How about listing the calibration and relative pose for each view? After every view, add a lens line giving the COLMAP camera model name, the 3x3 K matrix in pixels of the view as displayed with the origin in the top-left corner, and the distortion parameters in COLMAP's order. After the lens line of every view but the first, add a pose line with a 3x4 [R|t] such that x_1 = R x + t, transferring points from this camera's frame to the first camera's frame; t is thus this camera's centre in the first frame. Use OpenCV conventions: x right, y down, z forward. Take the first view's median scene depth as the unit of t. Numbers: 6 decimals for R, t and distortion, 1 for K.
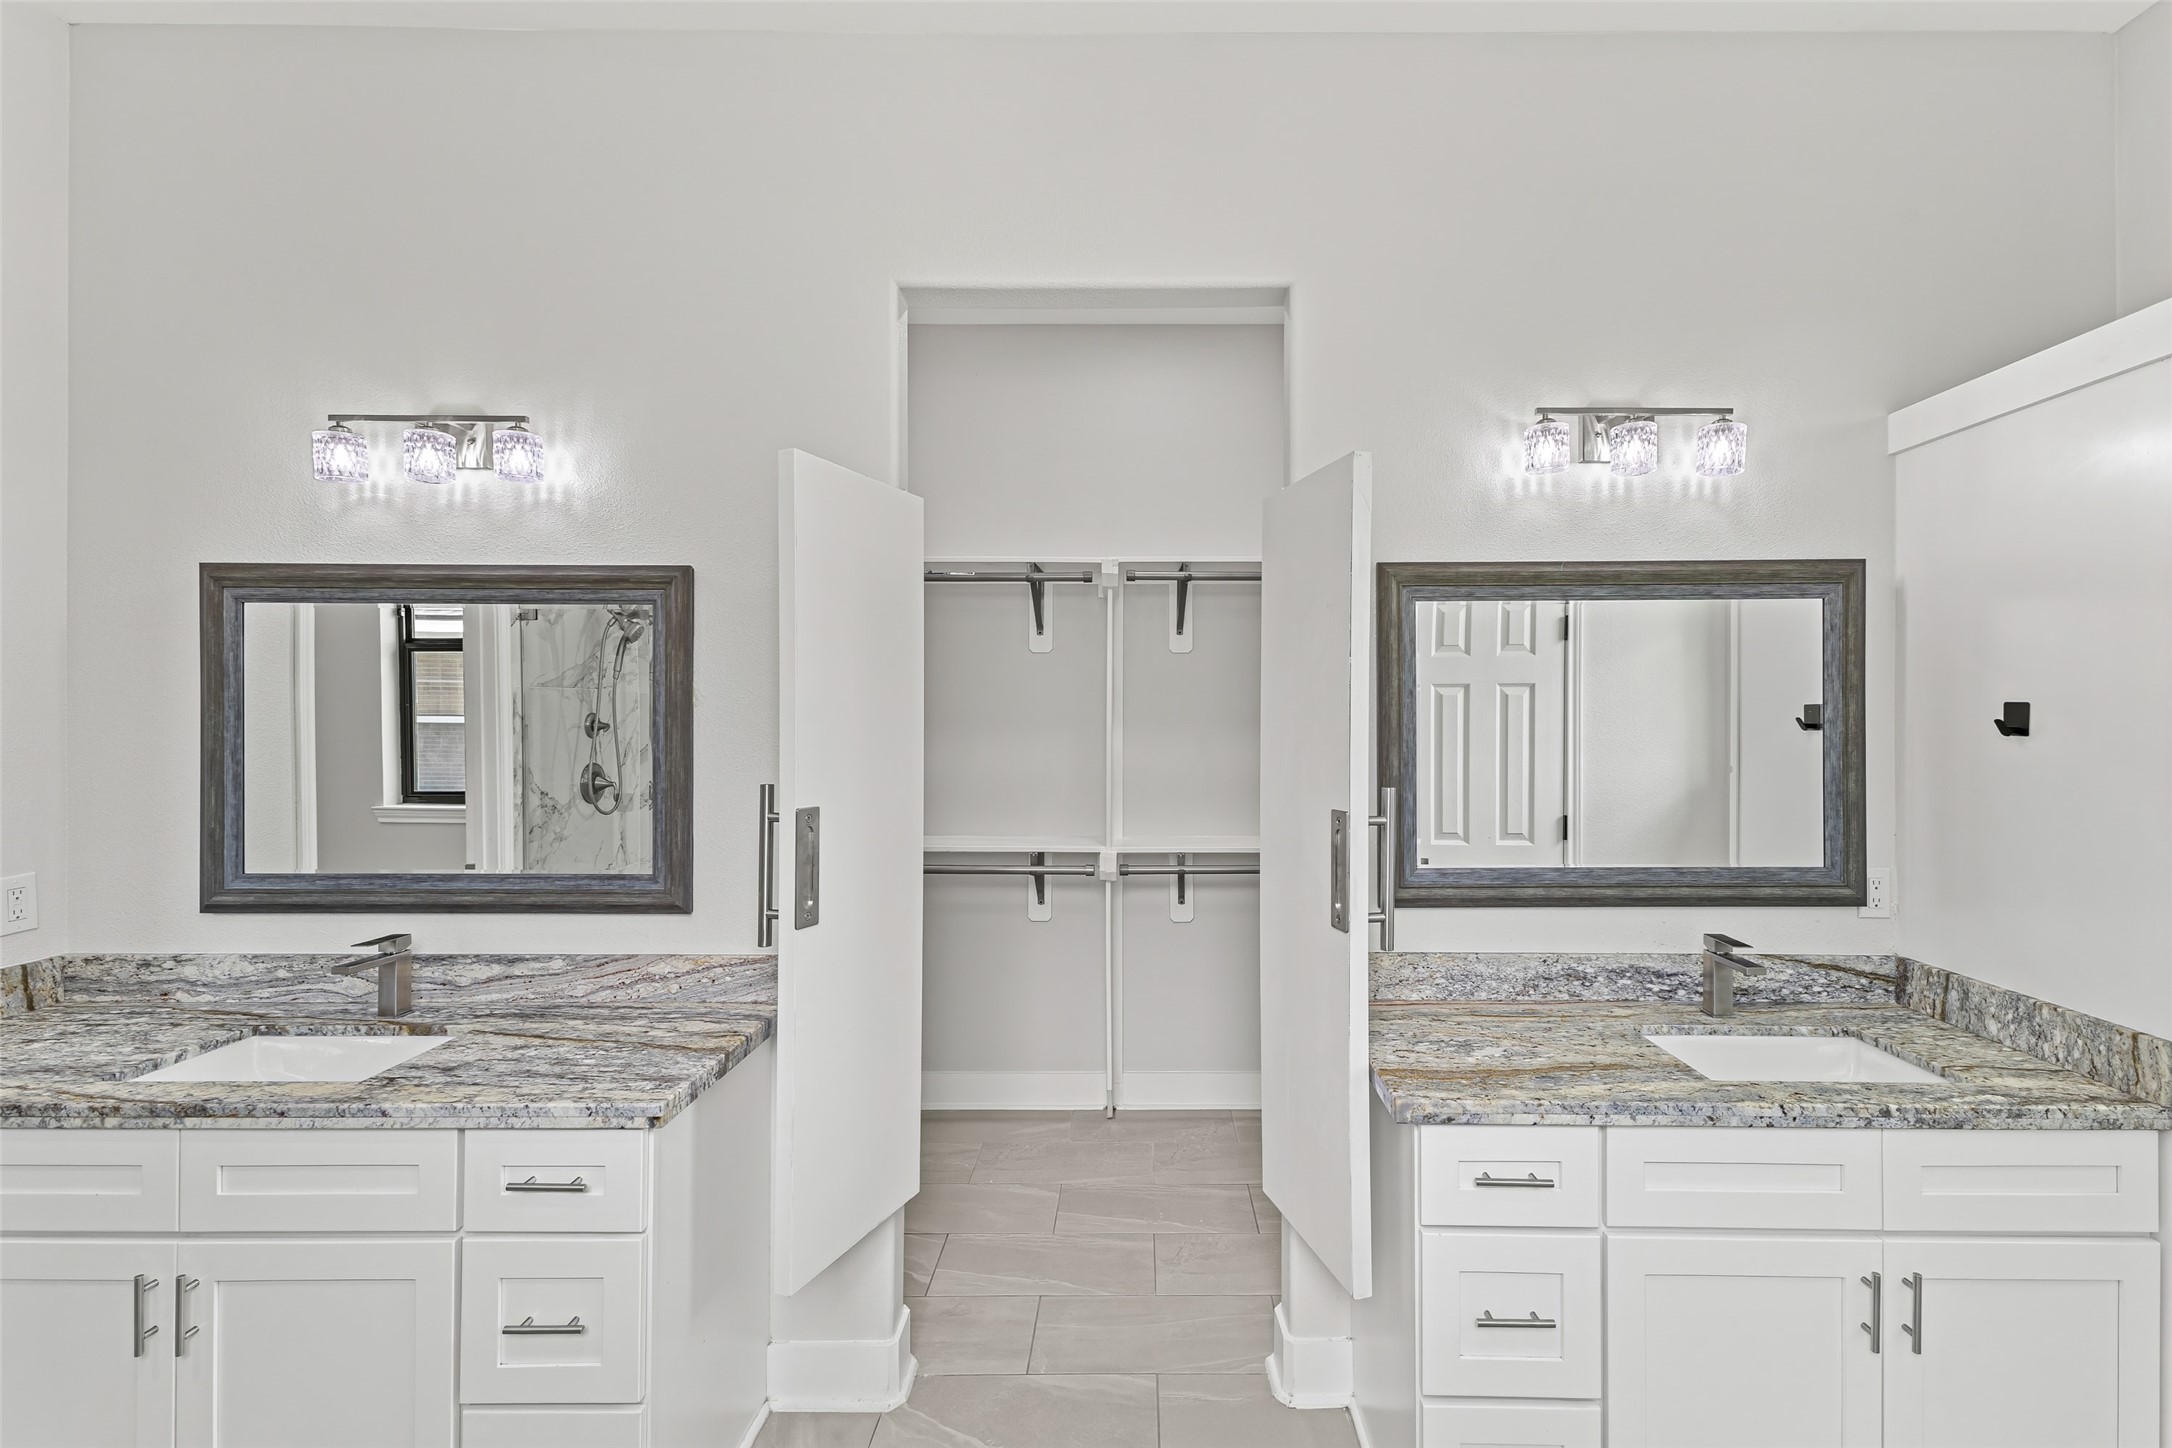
lens RADIAL K [[939.5, 0, 1121.8], [0, 939.5, 728.0], [0, 0, 1]] dist [0.012186, -0.001804]
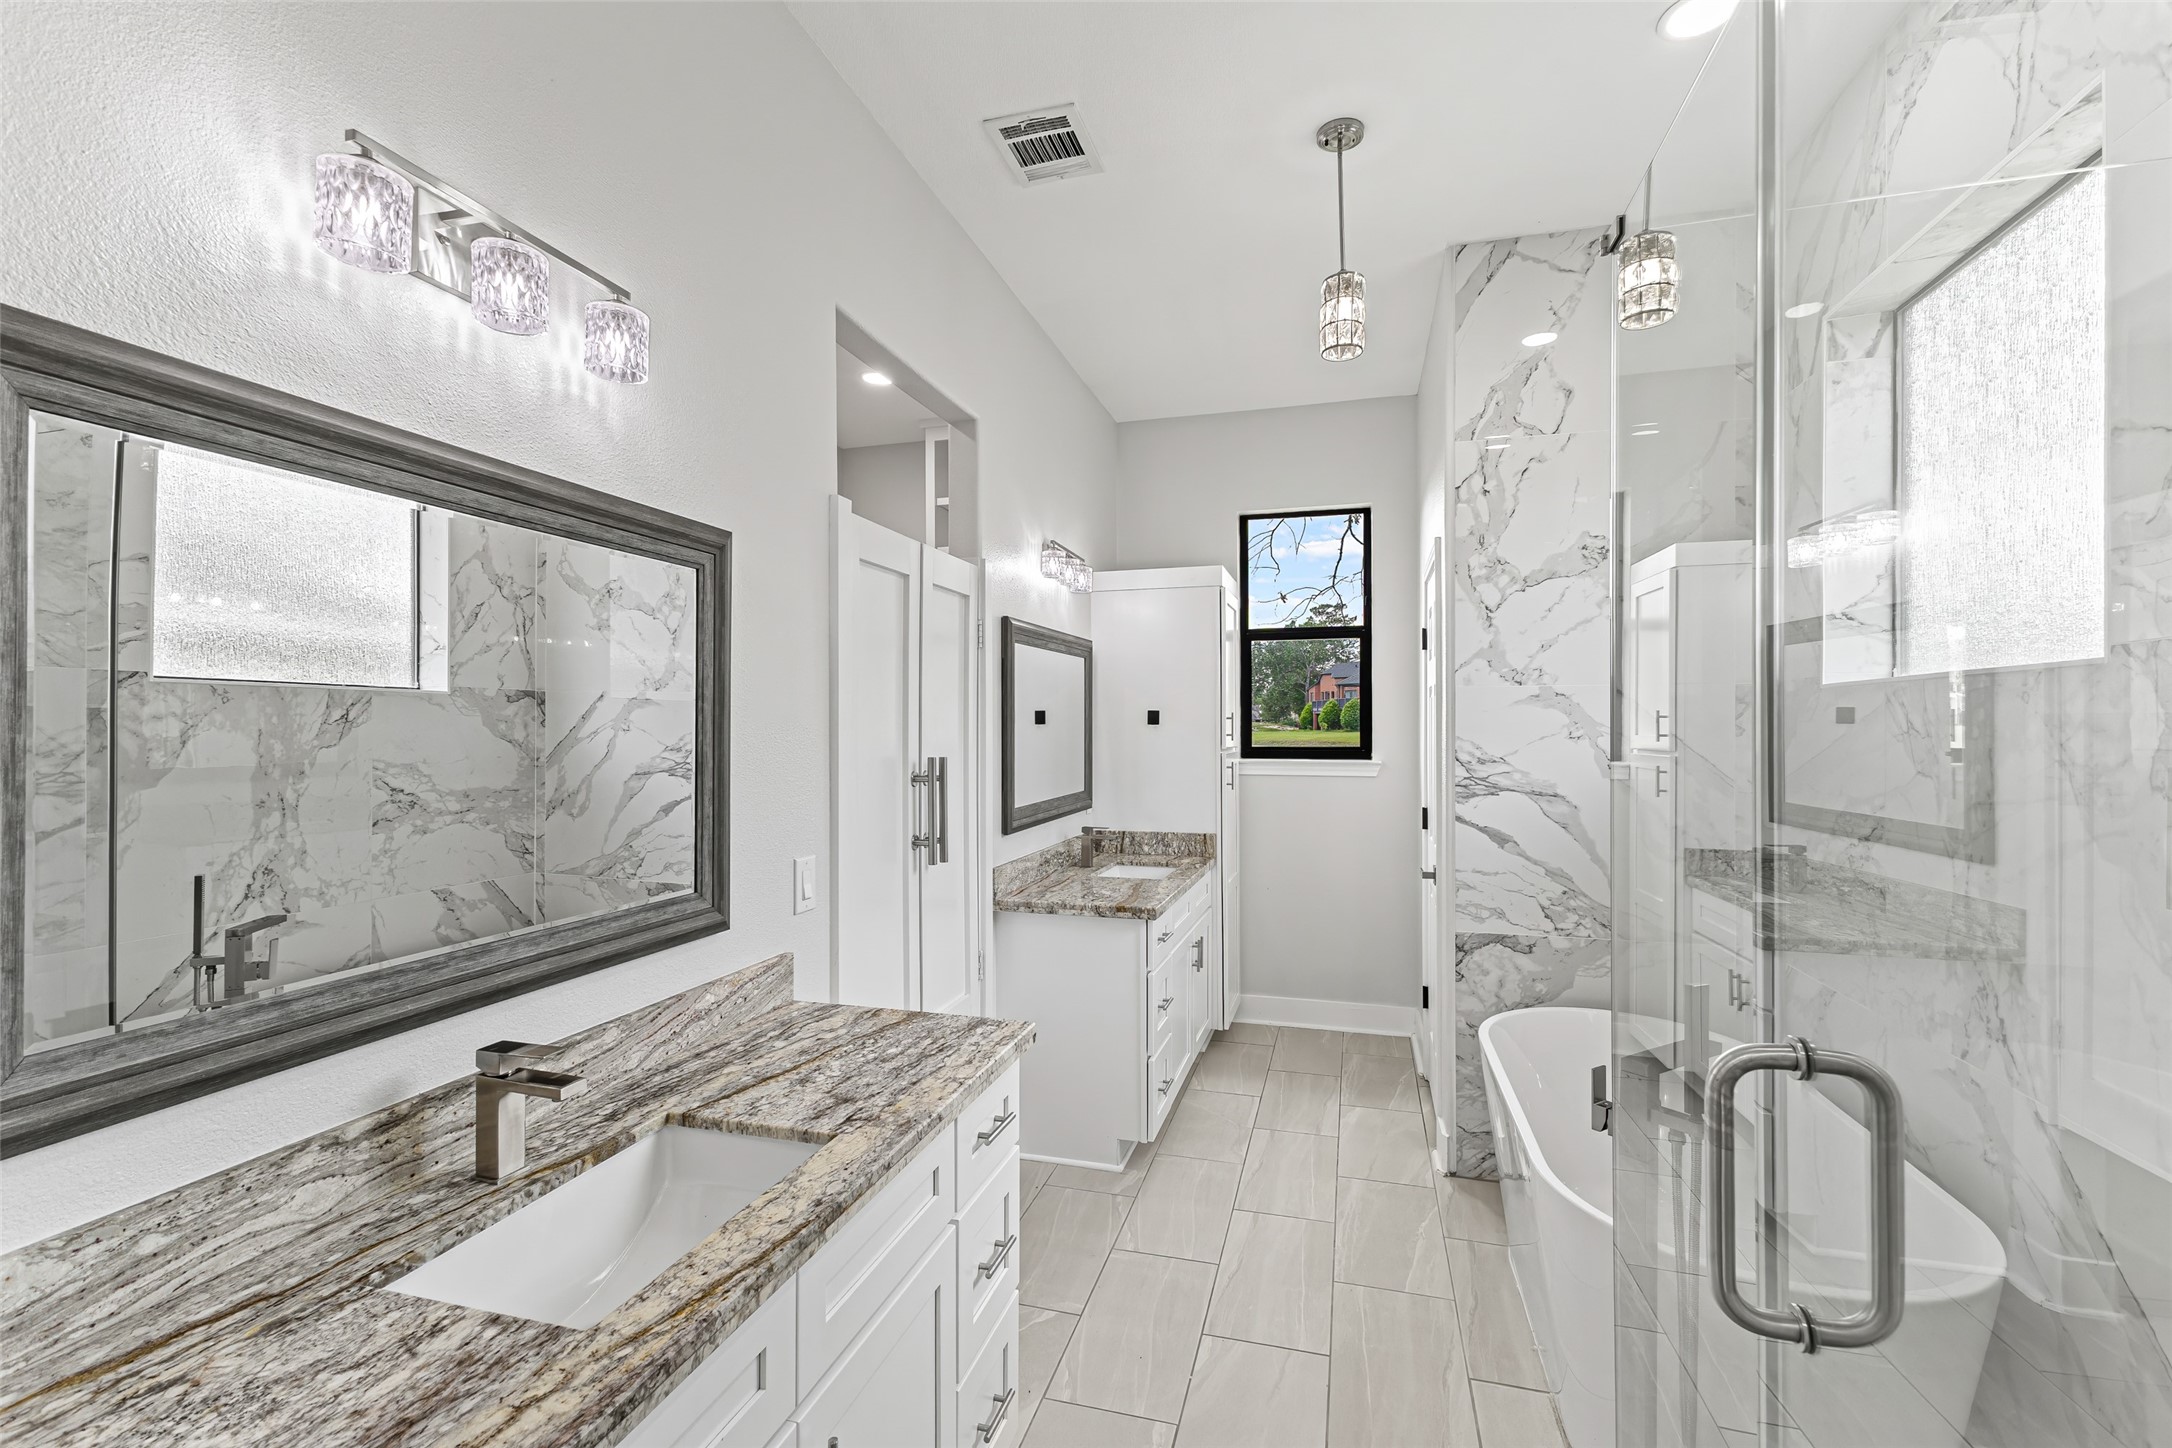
lens RADIAL K [[939.5, 0, 1075.3], [0, 939.5, 726.6], [0, 0, 1]] dist [0.012186, -0.001804]
pose [[0.285708, -0.000039, 0.958317, -1.286384], [0.011485, 0.999928, -0.003384, 0.017264], [-0.958248, 0.011973, 0.285688, 0.470304]]
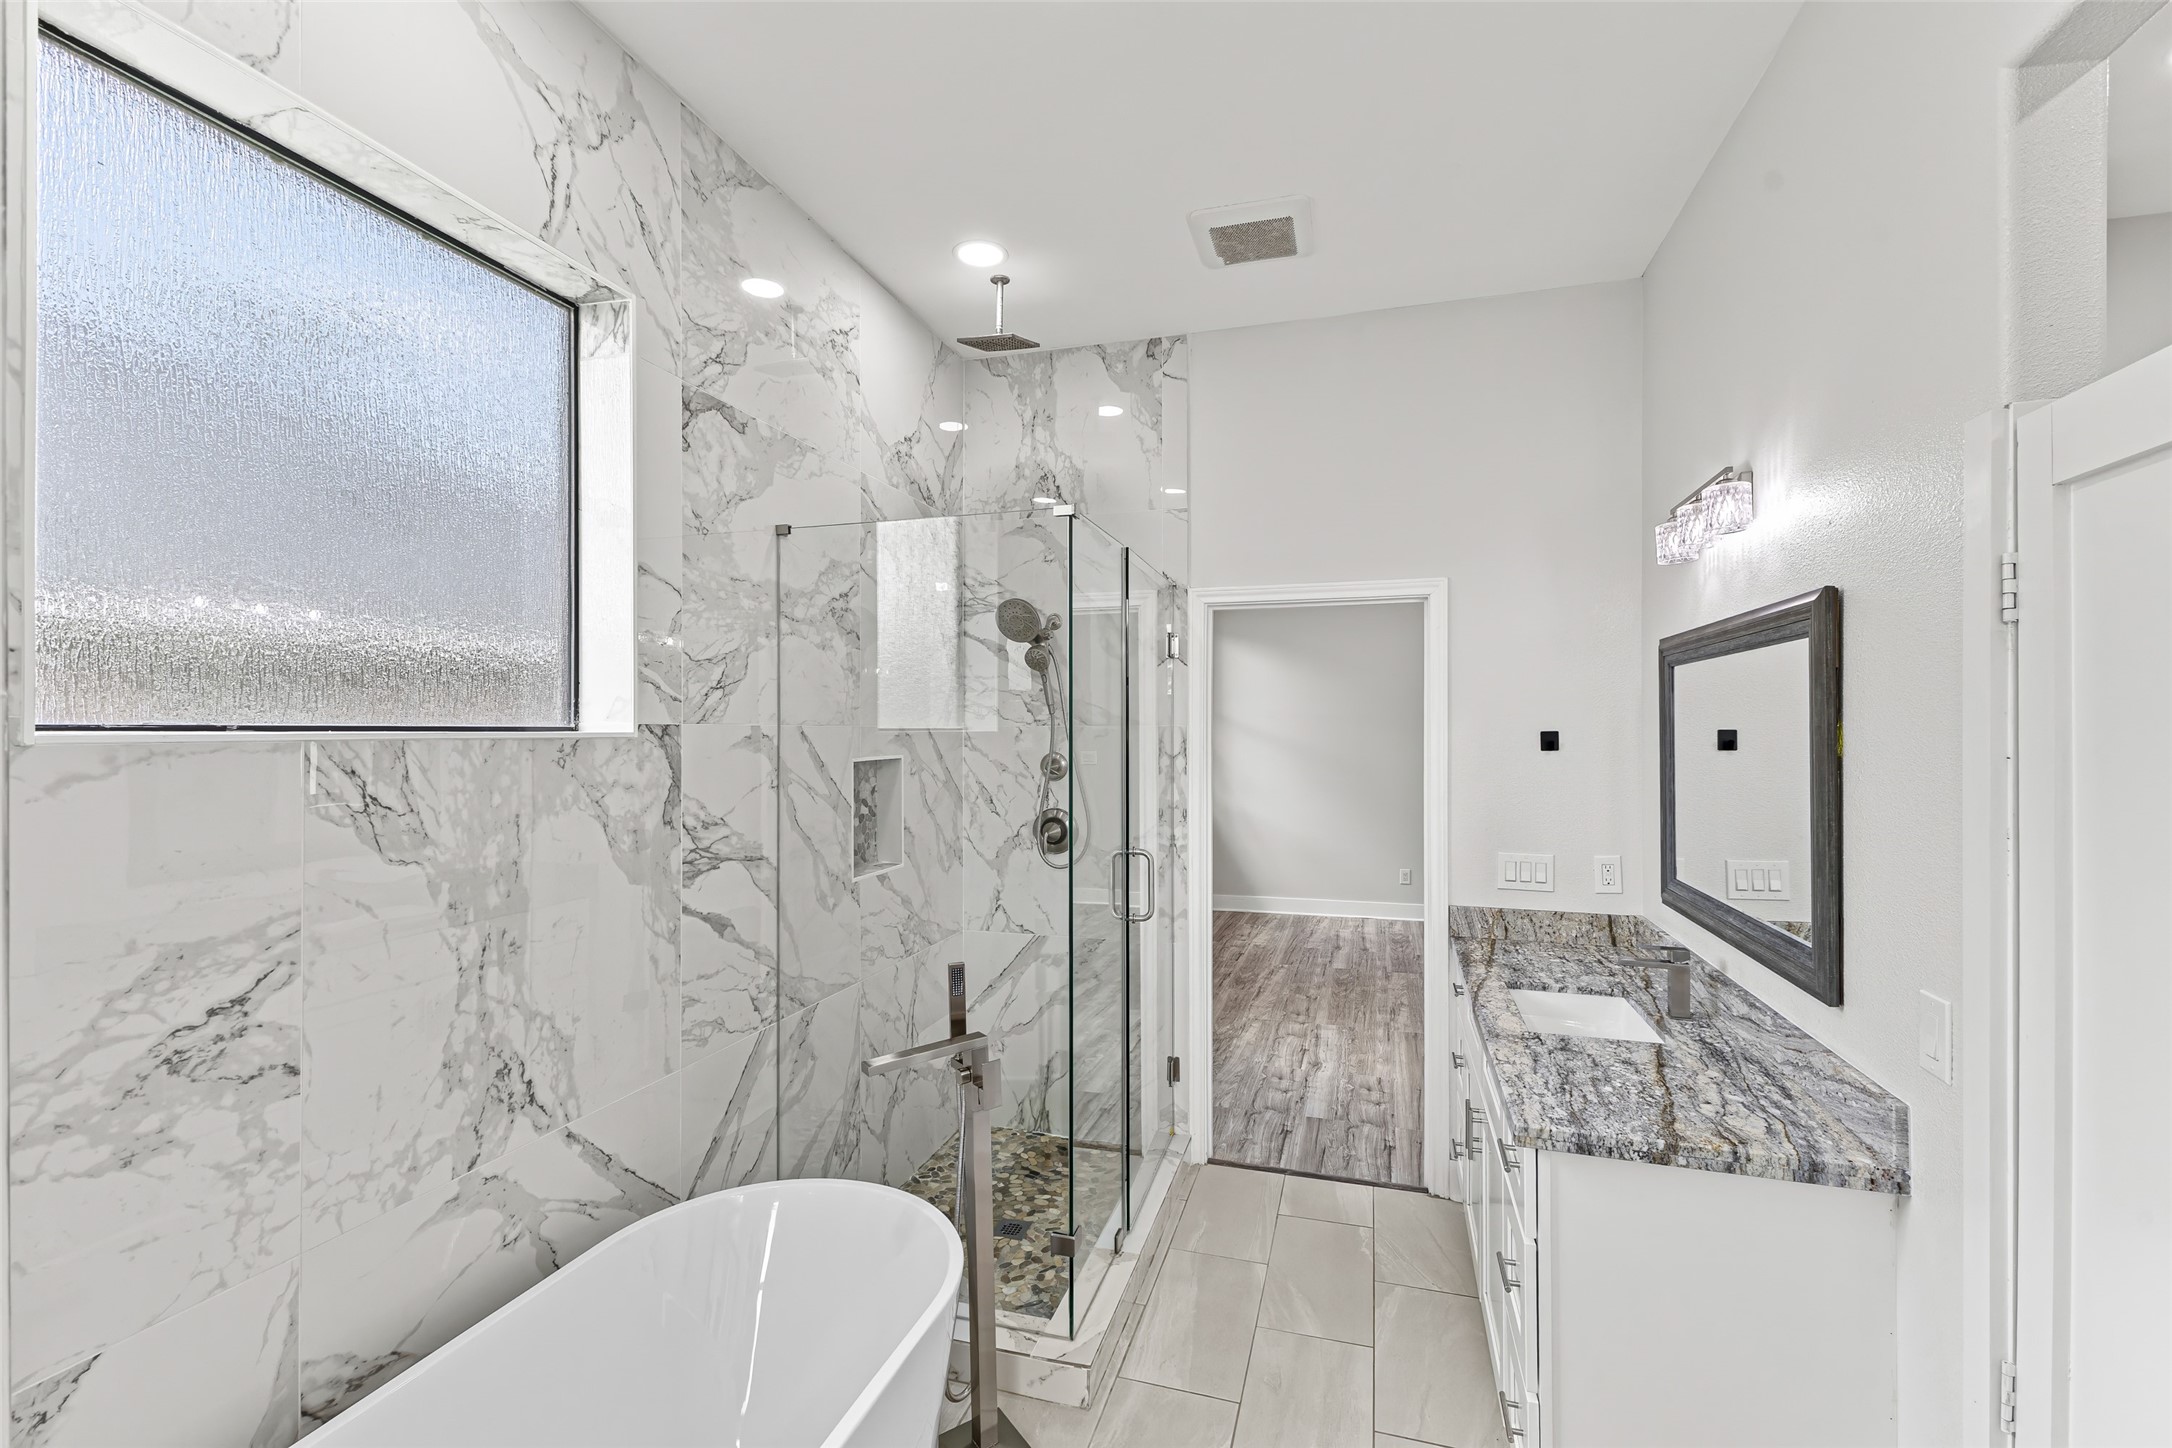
lens RADIAL K [[939.5, 0, 1107.0], [0, 939.5, 728.6], [0, 0, 1]] dist [0.012186, -0.001804]
pose [[-0.275635, -0.007199, -0.961235, 0.542159], [-0.007287, 0.999959, -0.005400, -0.037132], [0.961235, 0.005516, -0.275676, 0.662963]]
